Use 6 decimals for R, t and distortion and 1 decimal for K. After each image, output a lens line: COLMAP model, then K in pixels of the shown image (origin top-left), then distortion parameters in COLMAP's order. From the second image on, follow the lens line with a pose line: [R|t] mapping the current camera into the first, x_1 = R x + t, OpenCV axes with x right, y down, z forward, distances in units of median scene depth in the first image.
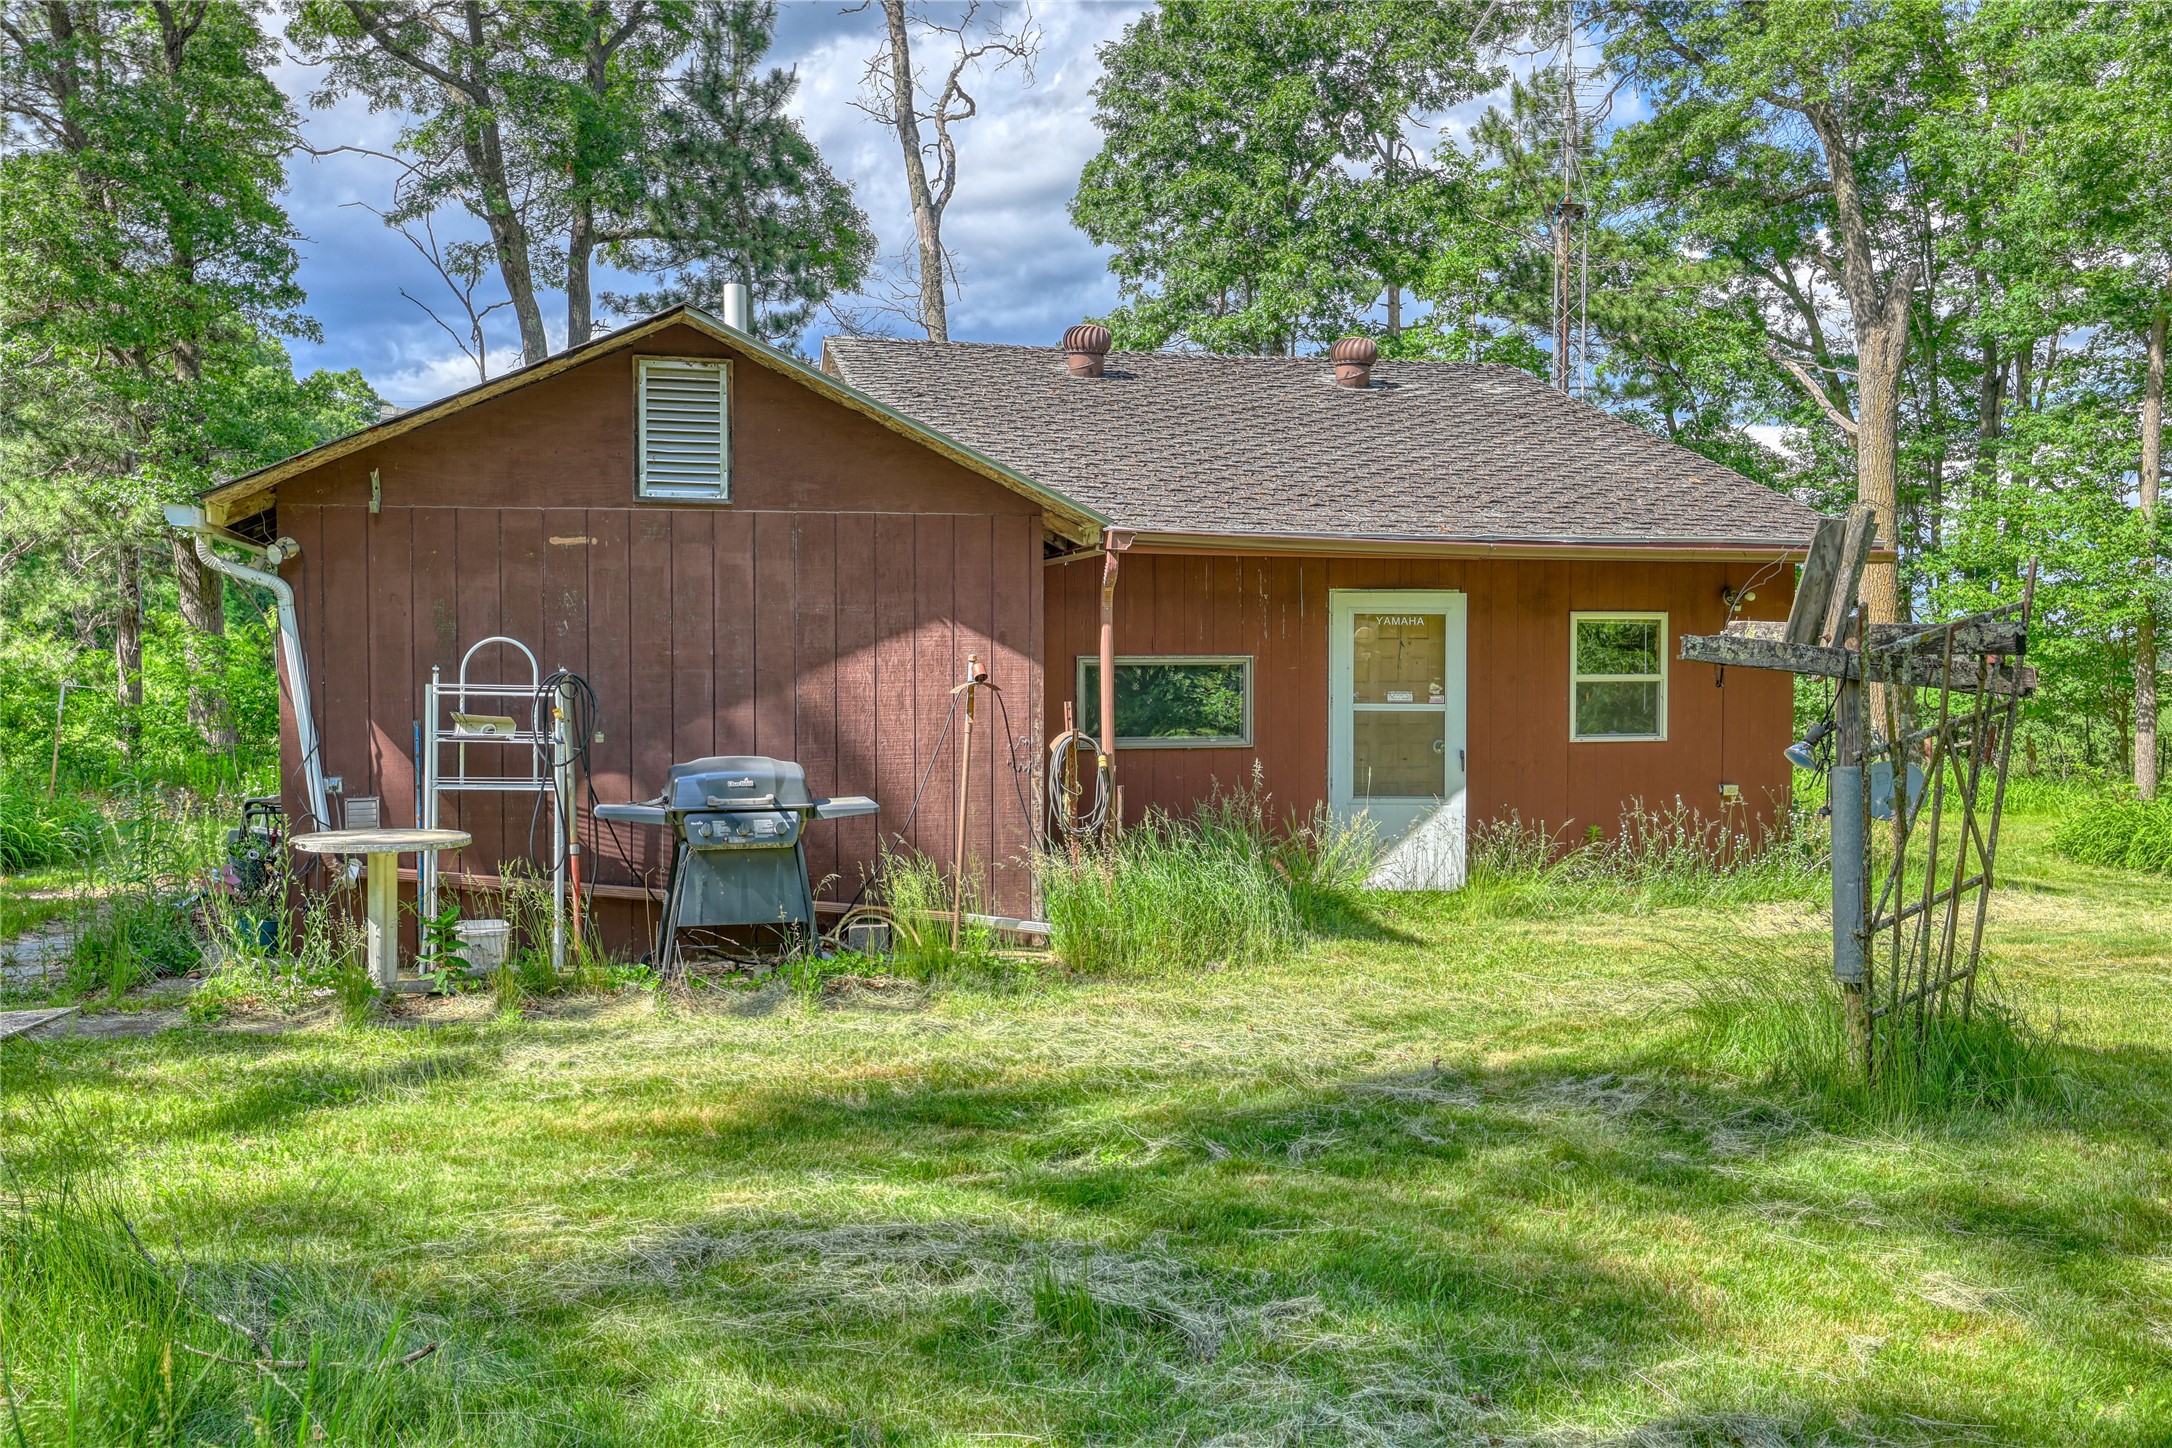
lens RADIAL K [[1855.4, 0, 1086.0], [0, 1855.4, 724.0], [0, 0, 1]] dist [0.002150, -0.000018]
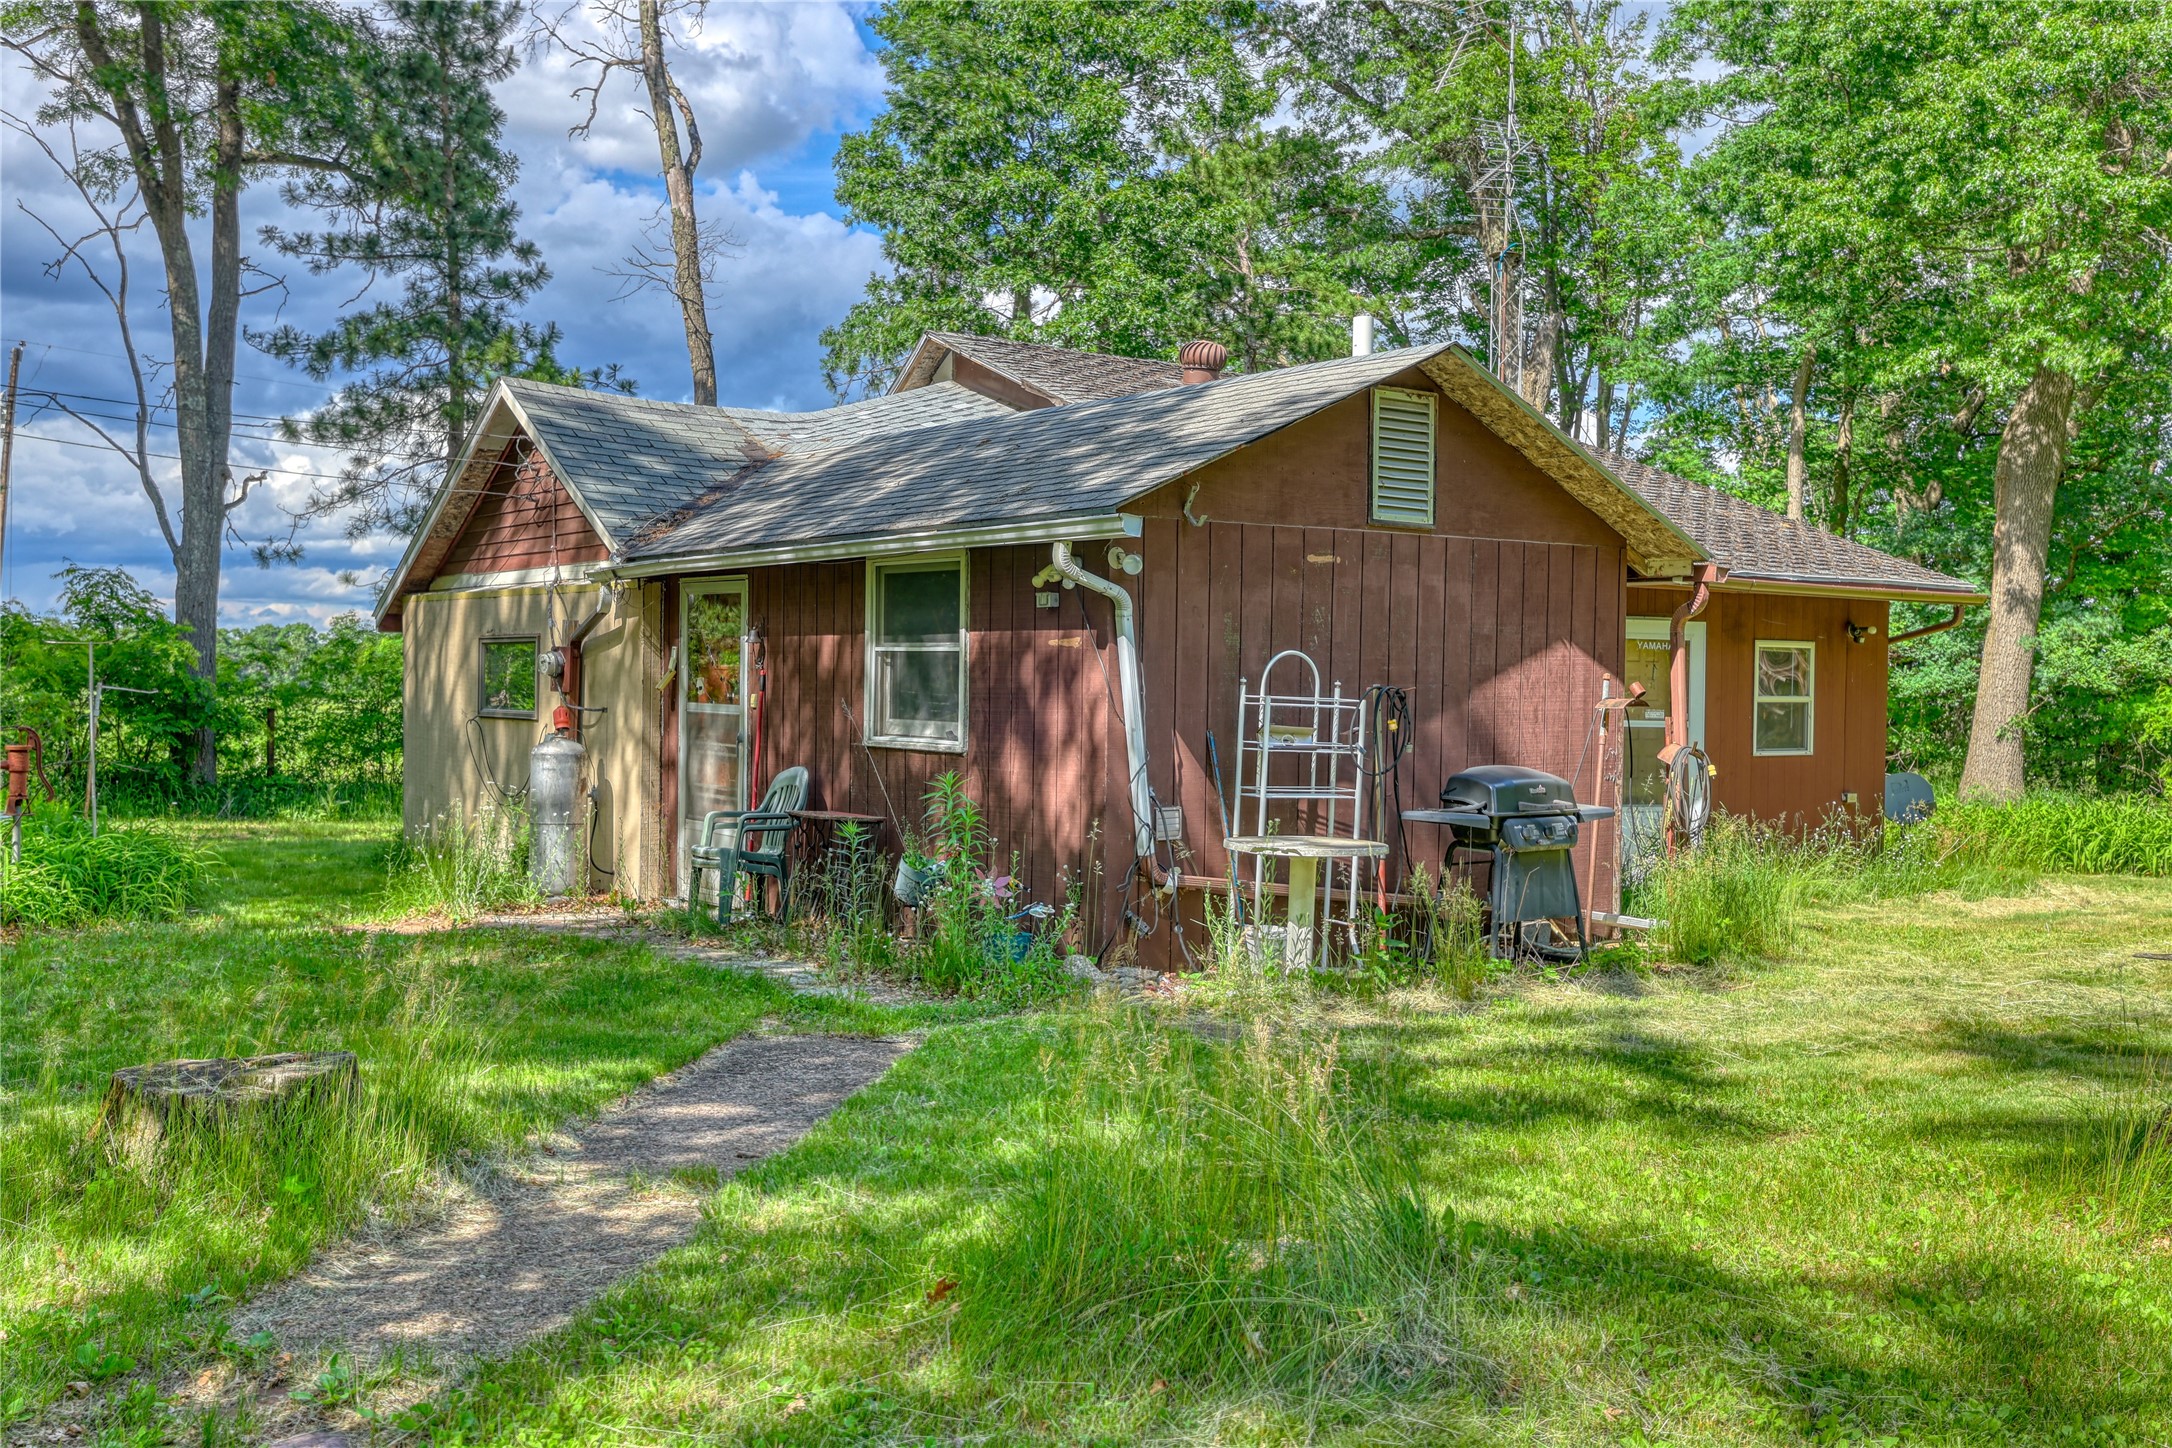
lens RADIAL K [[2089.1, 0, 1030.1], [0, 2089.1, 729.7], [0, 0, 1]] dist [-0.002572, -0.025381]
pose [[0.932626, 0.005327, 0.360806, -0.833268], [-0.003099, 0.999972, -0.006751, 0.005295], [-0.360832, 0.005178, 0.932617, -0.031955]]
